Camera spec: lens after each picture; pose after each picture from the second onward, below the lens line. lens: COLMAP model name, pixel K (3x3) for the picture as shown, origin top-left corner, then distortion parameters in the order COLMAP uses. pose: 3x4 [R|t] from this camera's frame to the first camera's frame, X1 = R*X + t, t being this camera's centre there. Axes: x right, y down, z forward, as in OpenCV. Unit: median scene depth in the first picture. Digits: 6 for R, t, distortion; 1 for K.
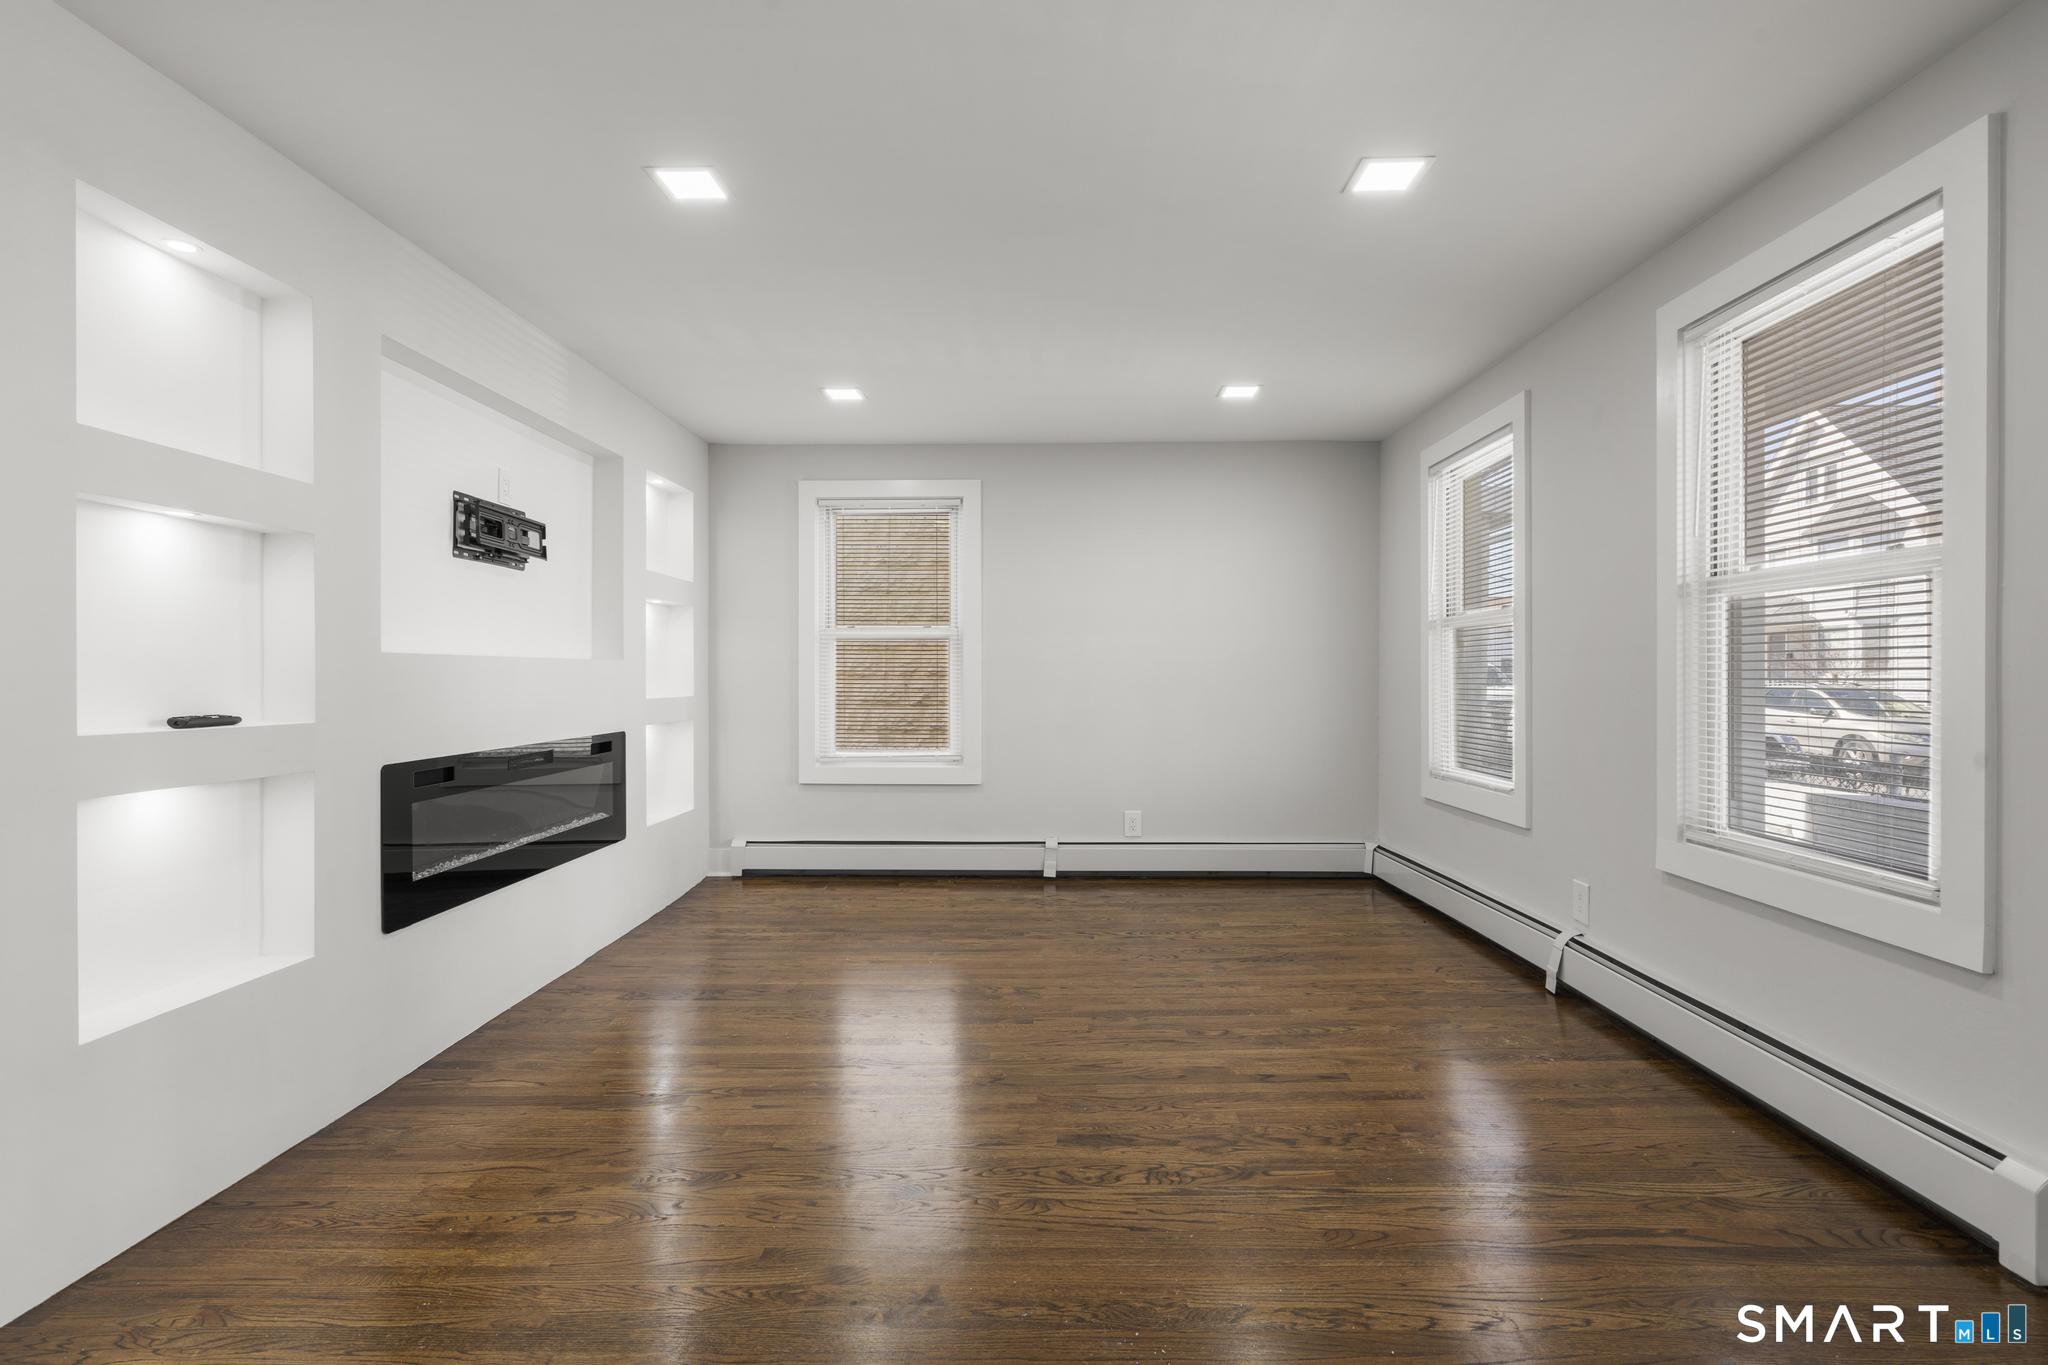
lens RADIAL K [[971.1, 0, 1021.9], [0, 971.1, 677.8], [0, 0, 1]] dist [-0.002402, 0.003207]
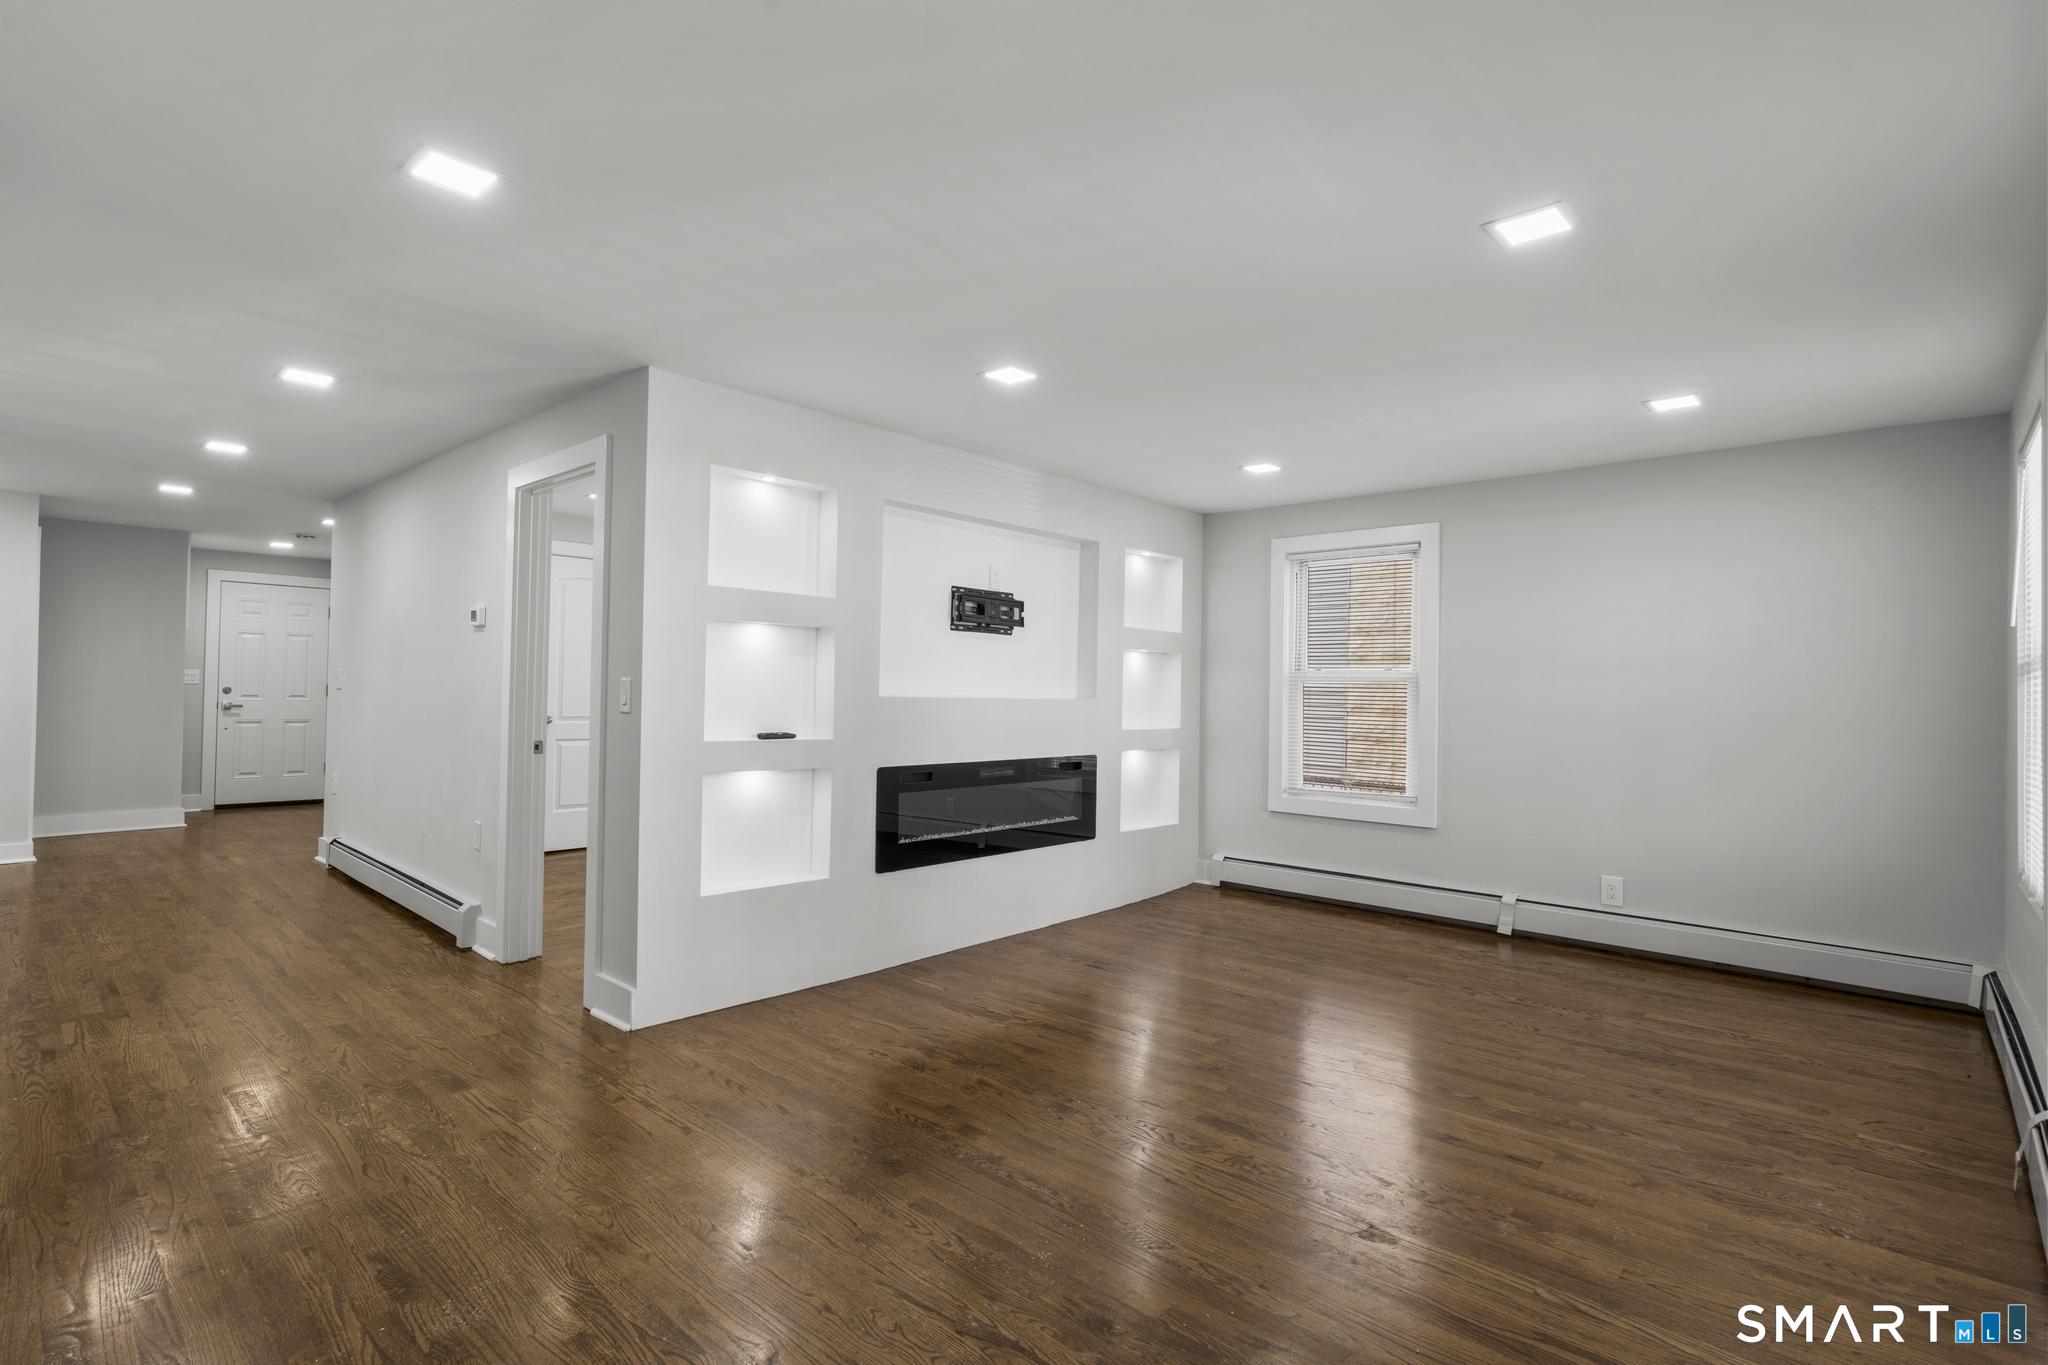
lens RADIAL K [[971.1, 0, 1020.7], [0, 971.1, 674.2], [0, 0, 1]] dist [-0.002402, 0.003207]
pose [[0.750684, 0.000725, -0.660661, 0.511716], [-0.020886, 0.999526, -0.022635, -0.028147], [0.660331, 0.030791, 0.750343, -0.045059]]
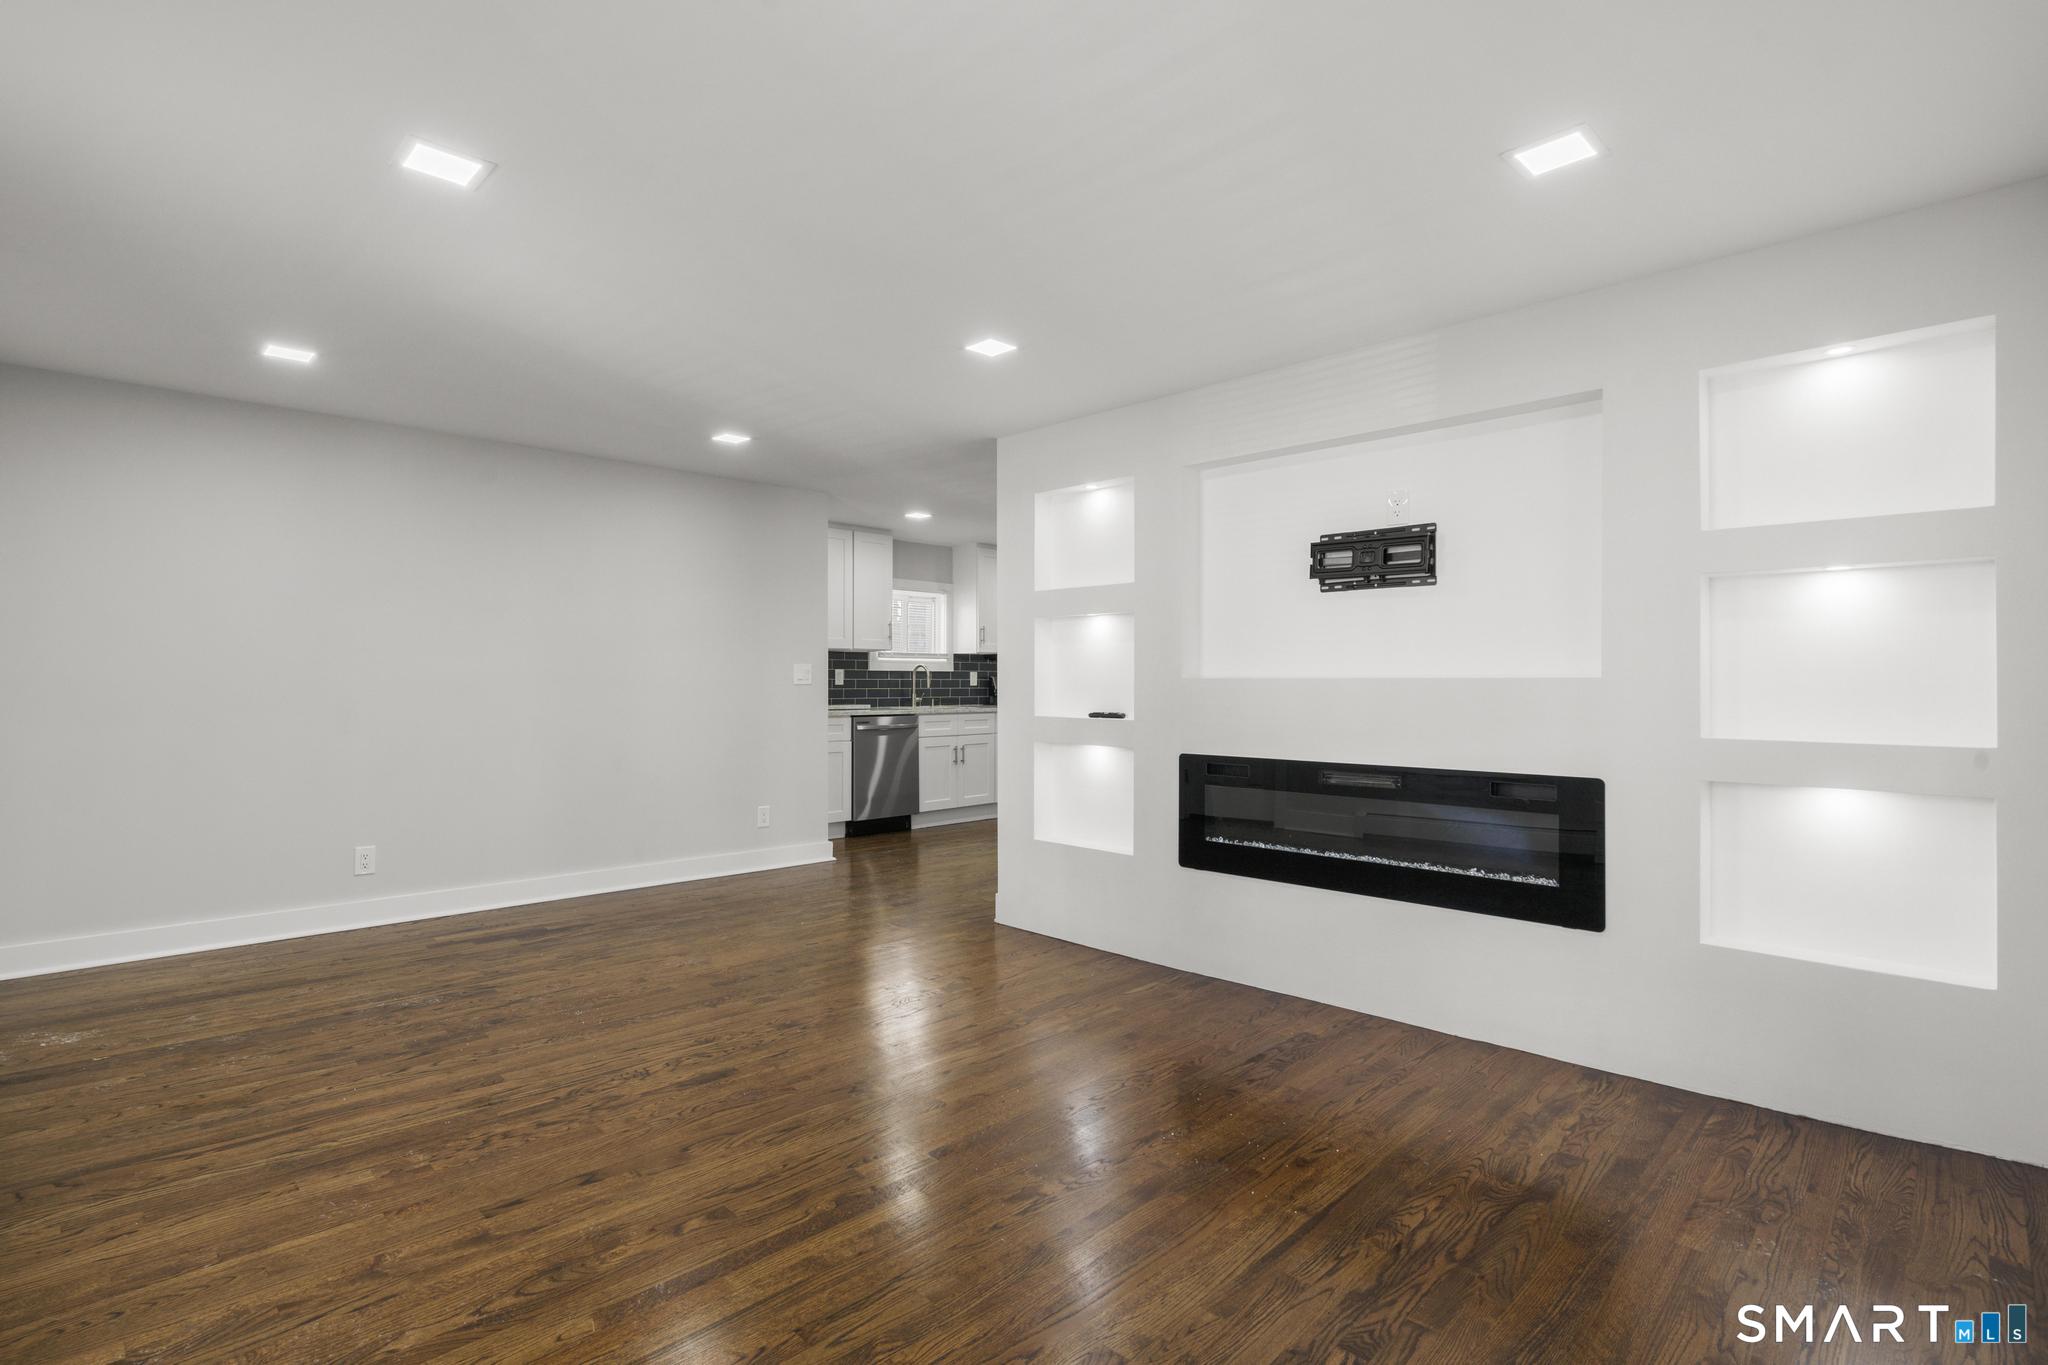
lens RADIAL K [[971.1, 0, 1022.1], [0, 971.1, 677.2], [0, 0, 1]] dist [-0.002402, 0.003207]
pose [[-0.679269, -0.002566, -0.733885, 0.547221], [-0.003485, 0.999994, -0.000270, -0.023584], [0.733881, 0.002374, -0.679274, 1.640376]]
